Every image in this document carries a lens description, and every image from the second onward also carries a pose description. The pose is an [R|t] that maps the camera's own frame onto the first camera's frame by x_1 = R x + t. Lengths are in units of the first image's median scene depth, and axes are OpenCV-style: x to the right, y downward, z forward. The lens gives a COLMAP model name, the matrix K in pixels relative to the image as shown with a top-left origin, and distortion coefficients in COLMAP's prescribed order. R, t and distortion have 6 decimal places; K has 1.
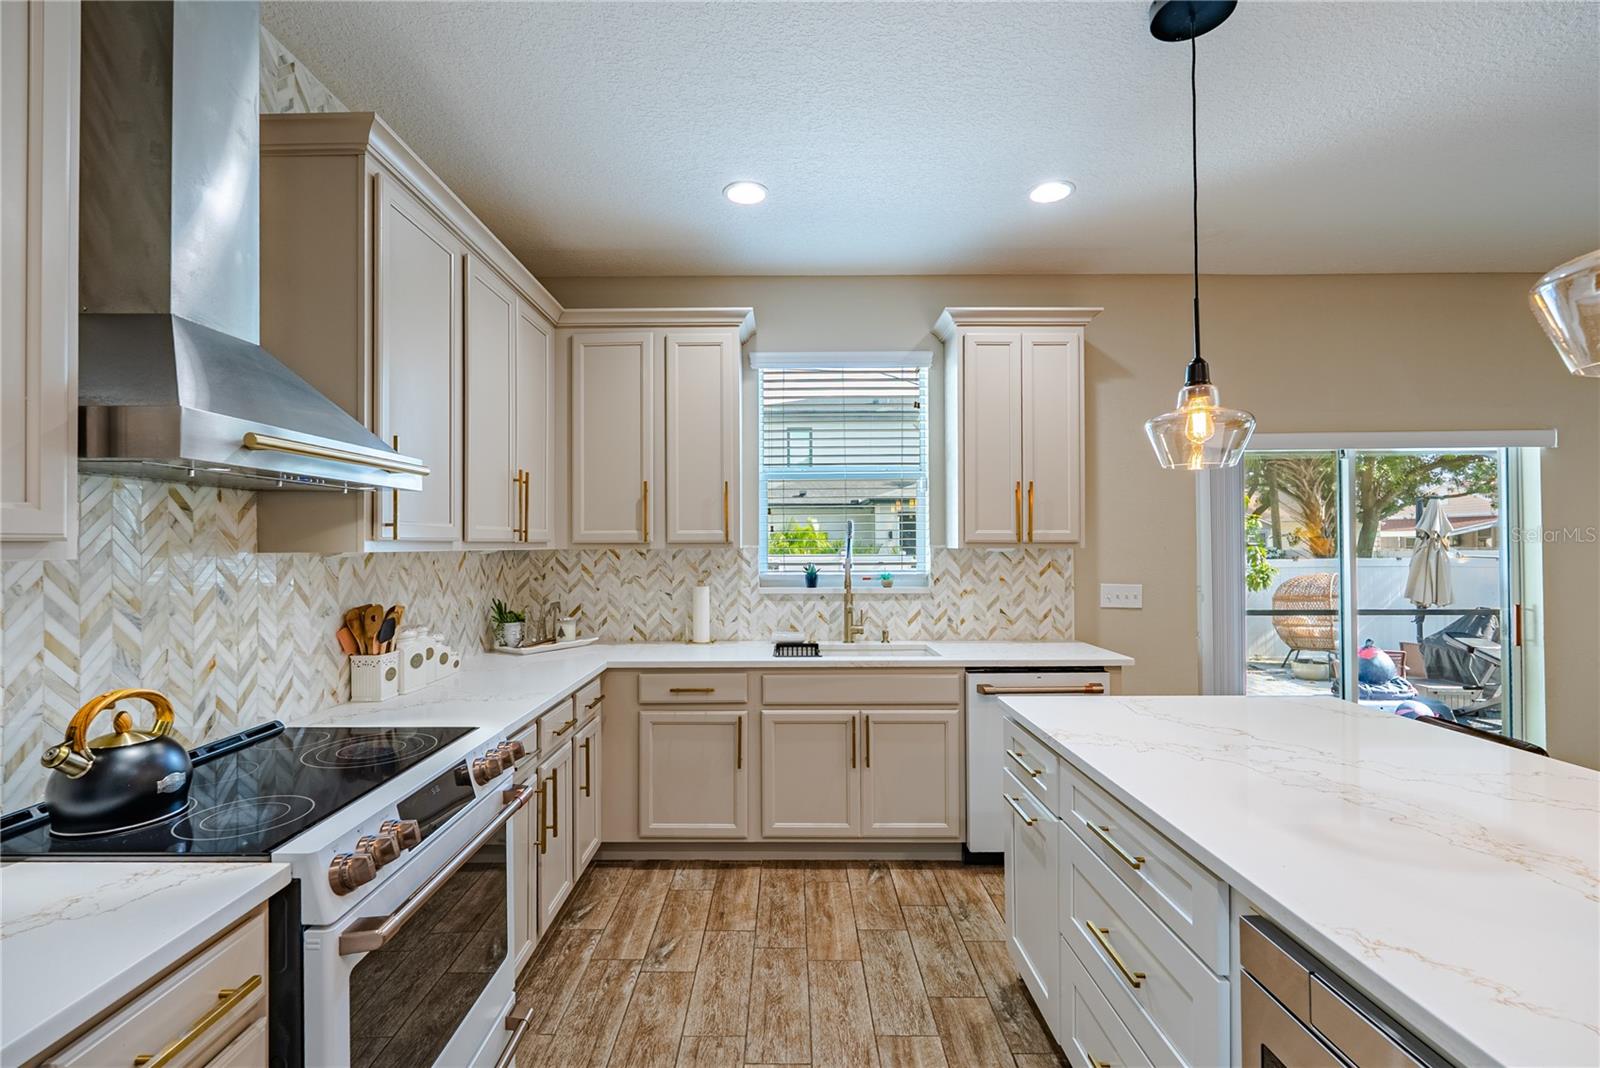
lens RADIAL K [[709.8, 0, 785.0], [0, 709.8, 535.4], [0, 0, 1]] dist [-0.000991, 0.000119]
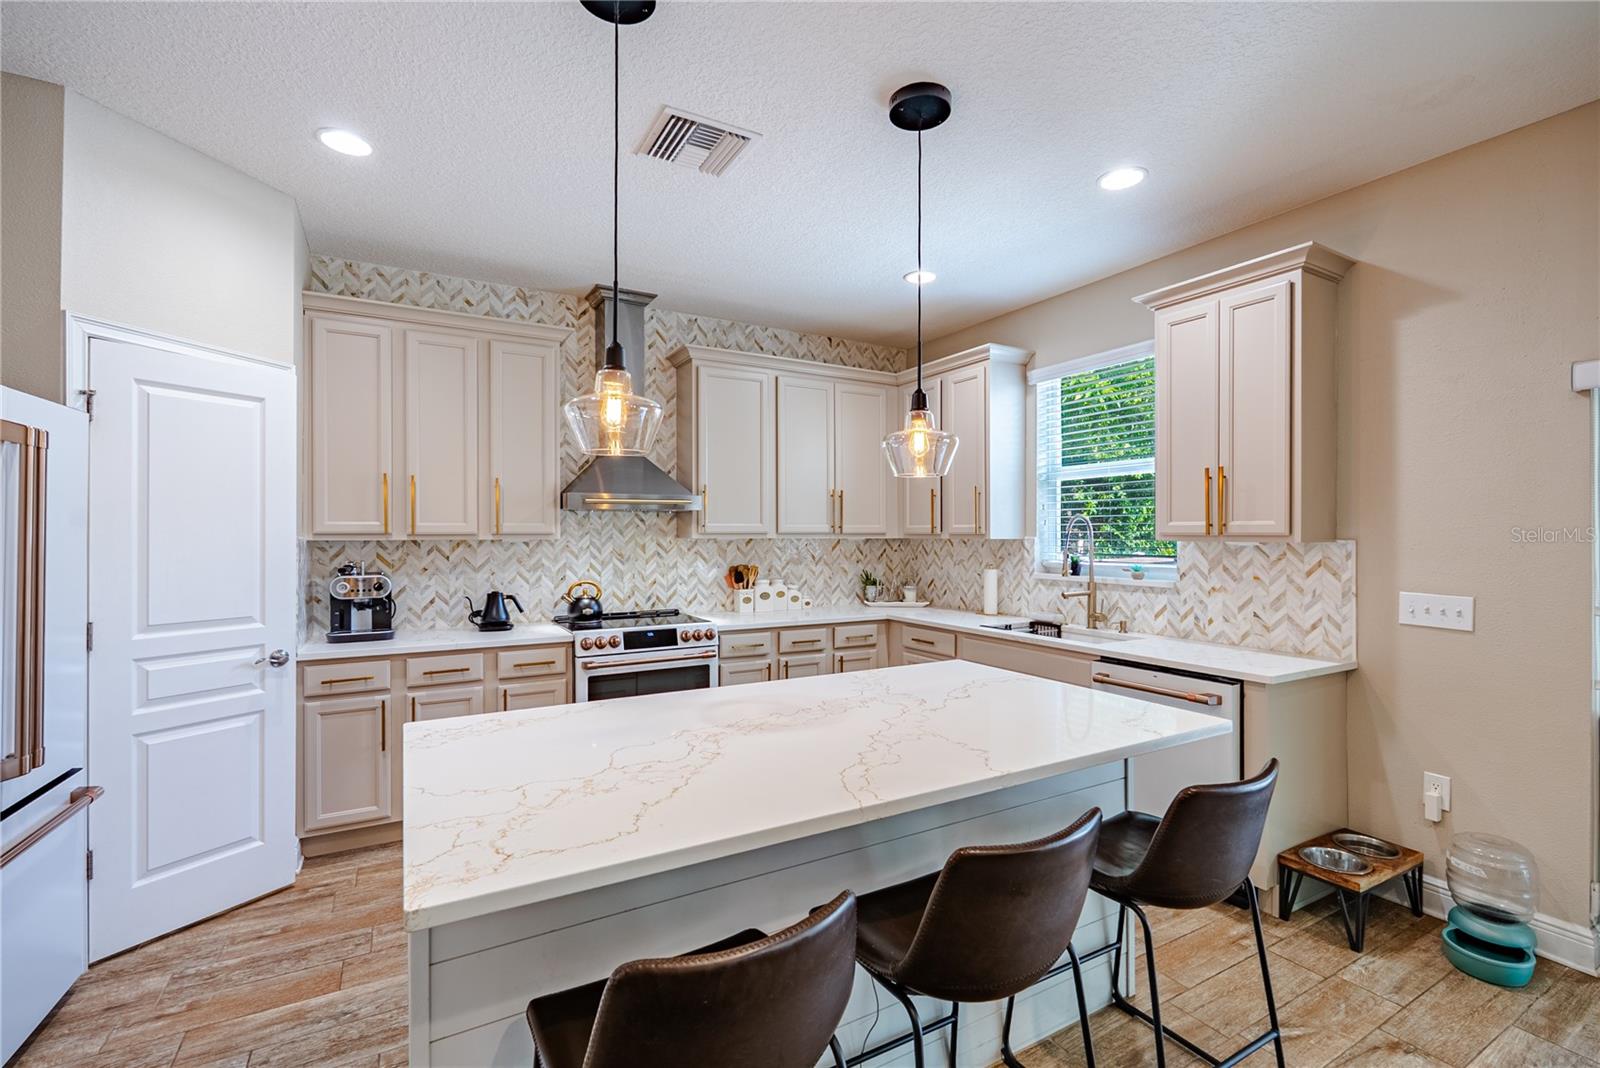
lens RADIAL K [[704.1, 0, 801.7], [0, 704.1, 534.9], [0, 0, 1]] dist [-0.002105, 0.000213]
pose [[0.501114, 0.004493, -0.865369, 0.926214], [0.007378, 0.999928, 0.009464, -0.002988], [0.865350, -0.011128, 0.501045, 0.114129]]
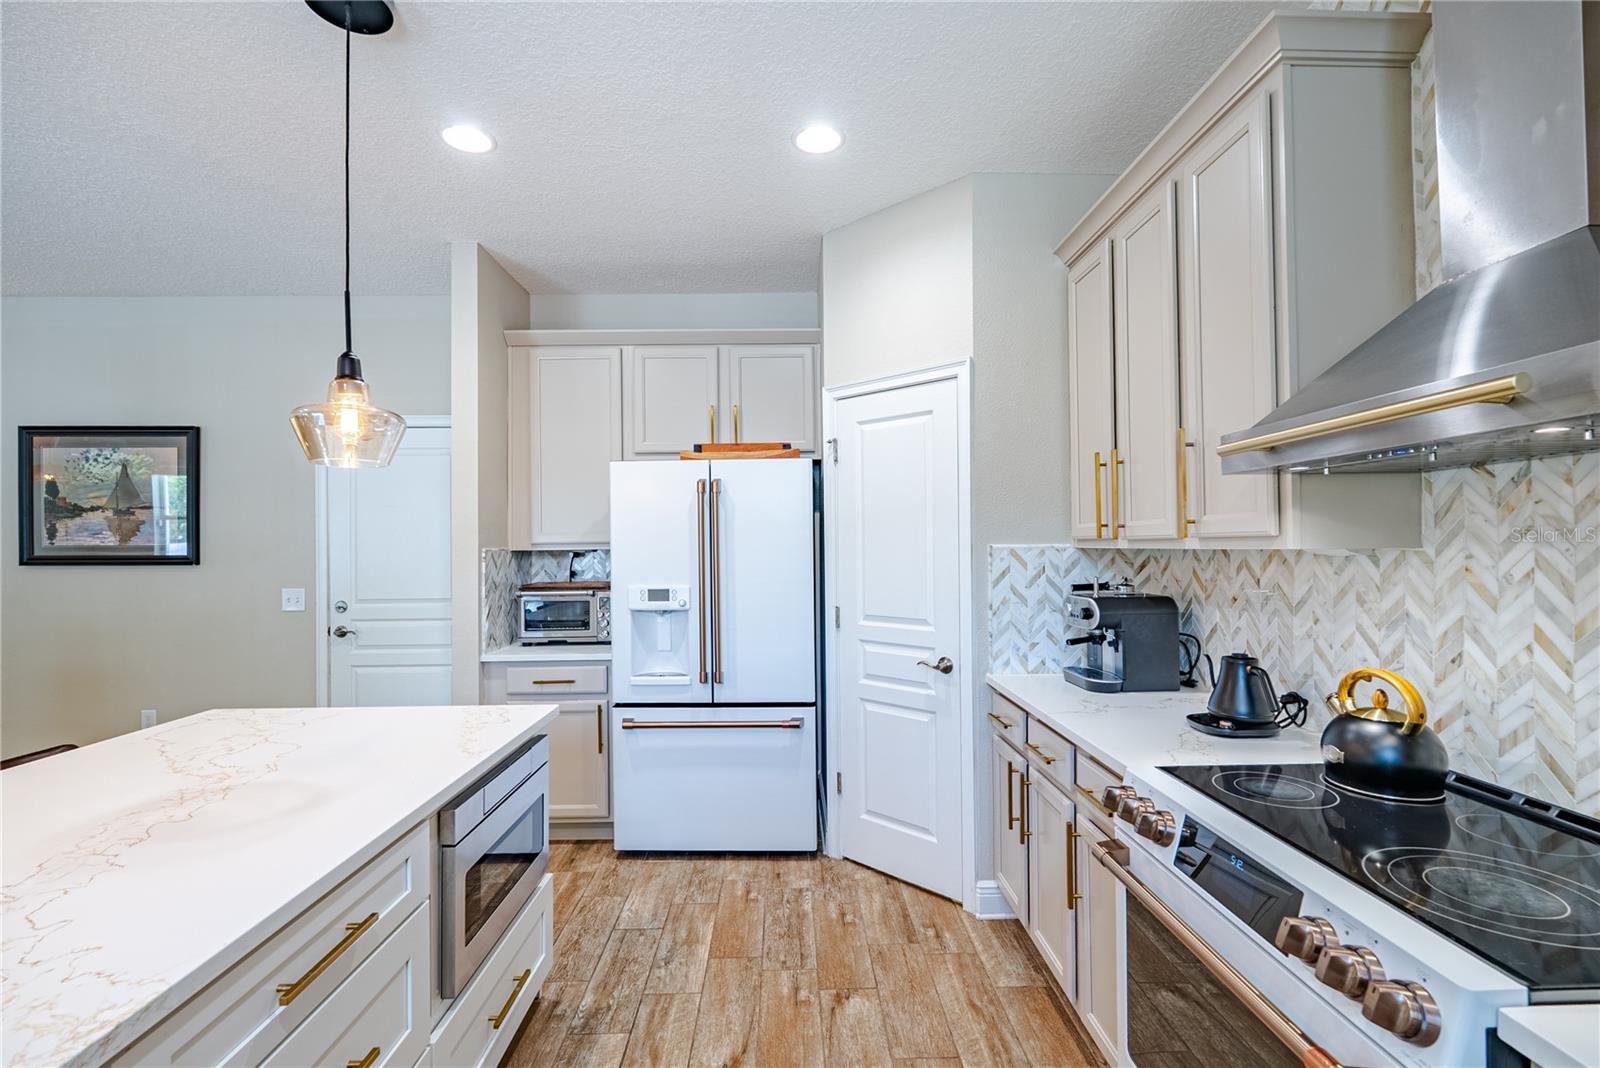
lens RADIAL K [[704.1, 0, 801.7], [0, 704.1, 534.9], [0, 0, 1]] dist [-0.002105, 0.000213]
pose [[-0.999430, 0.012784, -0.031259, -0.004596], [0.013498, 0.999651, -0.022717, 0.009258], [0.030958, -0.023126, -0.999253, 0.856438]]
